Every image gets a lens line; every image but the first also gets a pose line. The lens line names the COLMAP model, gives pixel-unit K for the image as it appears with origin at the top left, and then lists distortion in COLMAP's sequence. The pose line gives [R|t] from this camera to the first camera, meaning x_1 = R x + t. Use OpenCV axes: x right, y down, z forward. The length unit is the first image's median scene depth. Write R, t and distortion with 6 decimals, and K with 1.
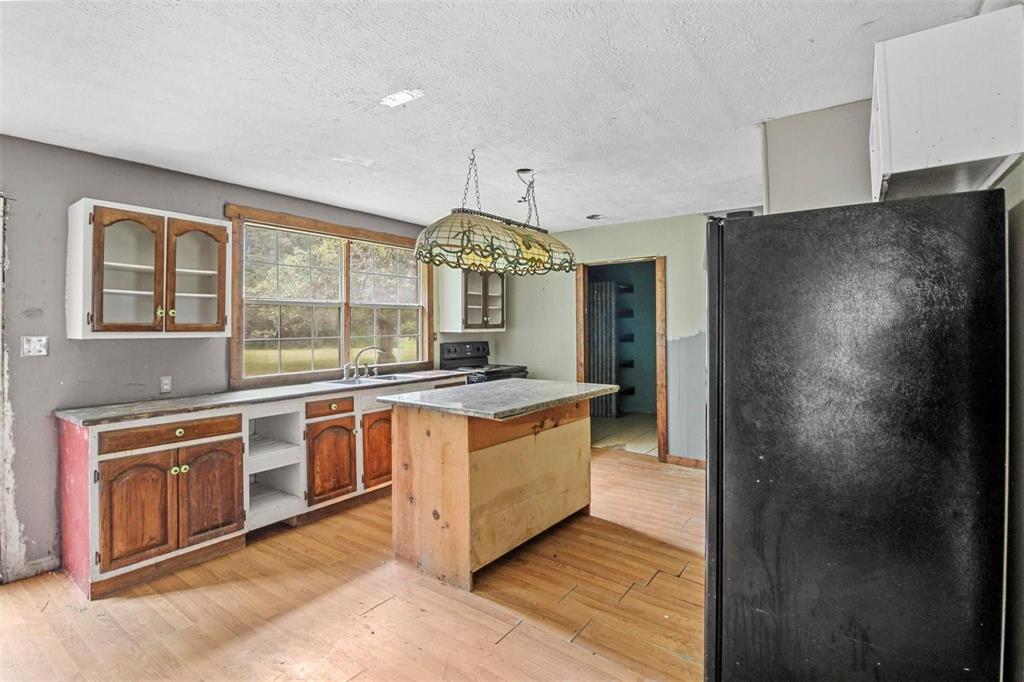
lens RADIAL K [[481.6, 0, 523.7], [0, 481.6, 322.6], [0, 0, 1]] dist [-0.000129, -0.013585]
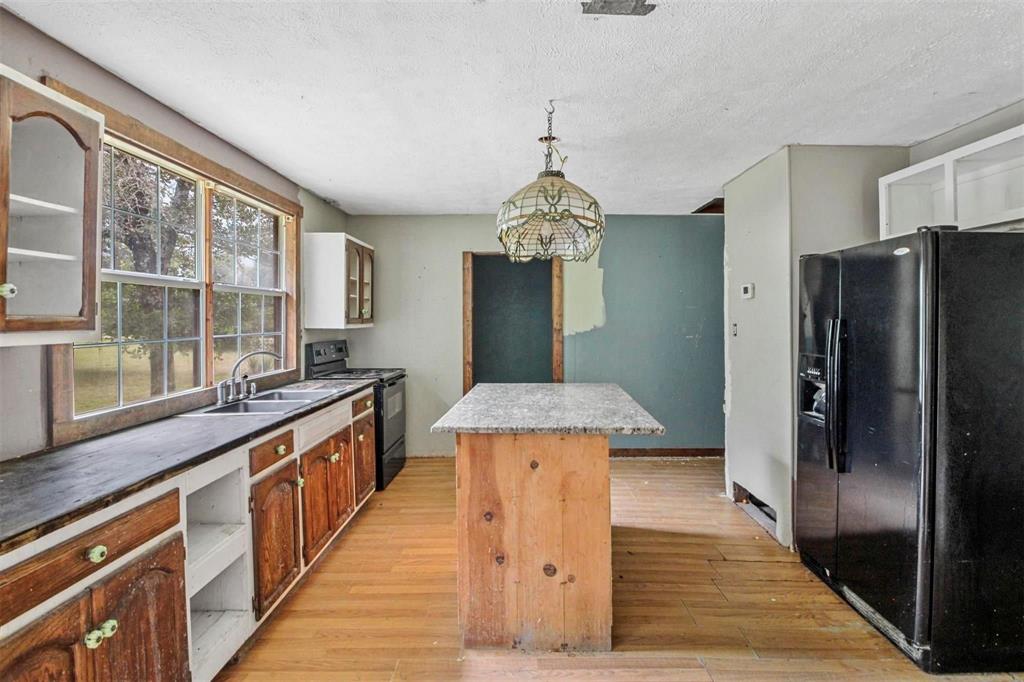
lens RADIAL K [[481.6, 0, 523.7], [0, 481.6, 322.6], [0, 0, 1]] dist [-0.000129, -0.013585]
pose [[0.817429, 0.001364, 0.576028, -0.568283], [-0.008824, 0.999910, 0.010153, 0.000548], [-0.575962, -0.013382, 0.817367, 0.352092]]
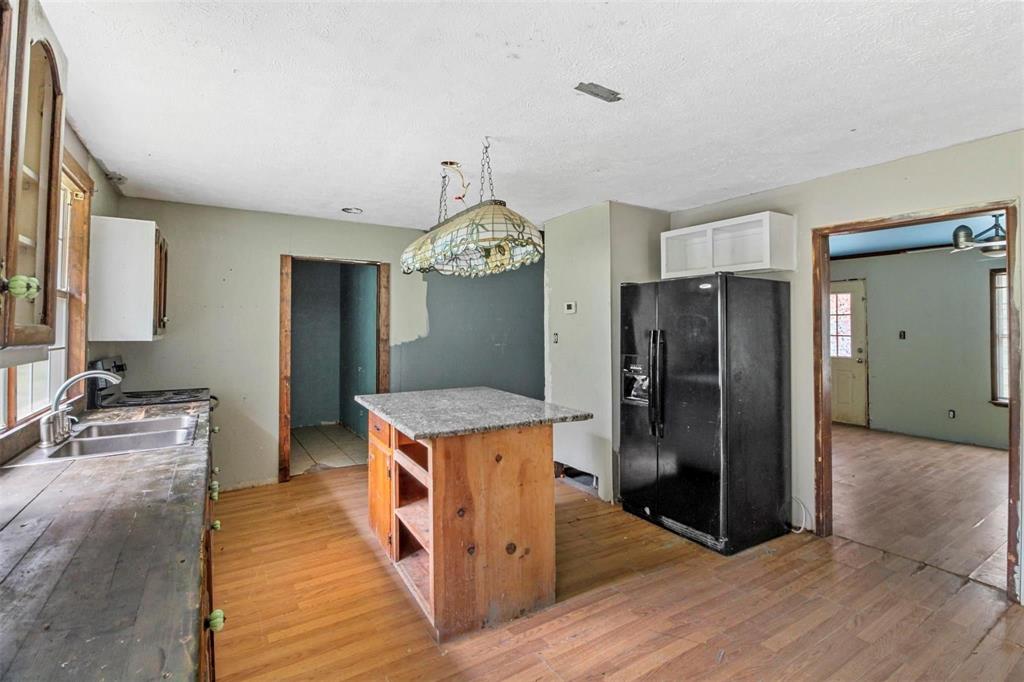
lens RADIAL K [[473.6, 0, 521.3], [0, 473.6, 323.6], [0, 0, 1]] dist [0.001476, -0.013237]
pose [[0.382551, 0.017495, 0.923769, -0.846457], [-0.010128, 0.999840, -0.014742, 0.003555], [-0.923879, -0.003716, 0.382667, 0.568254]]
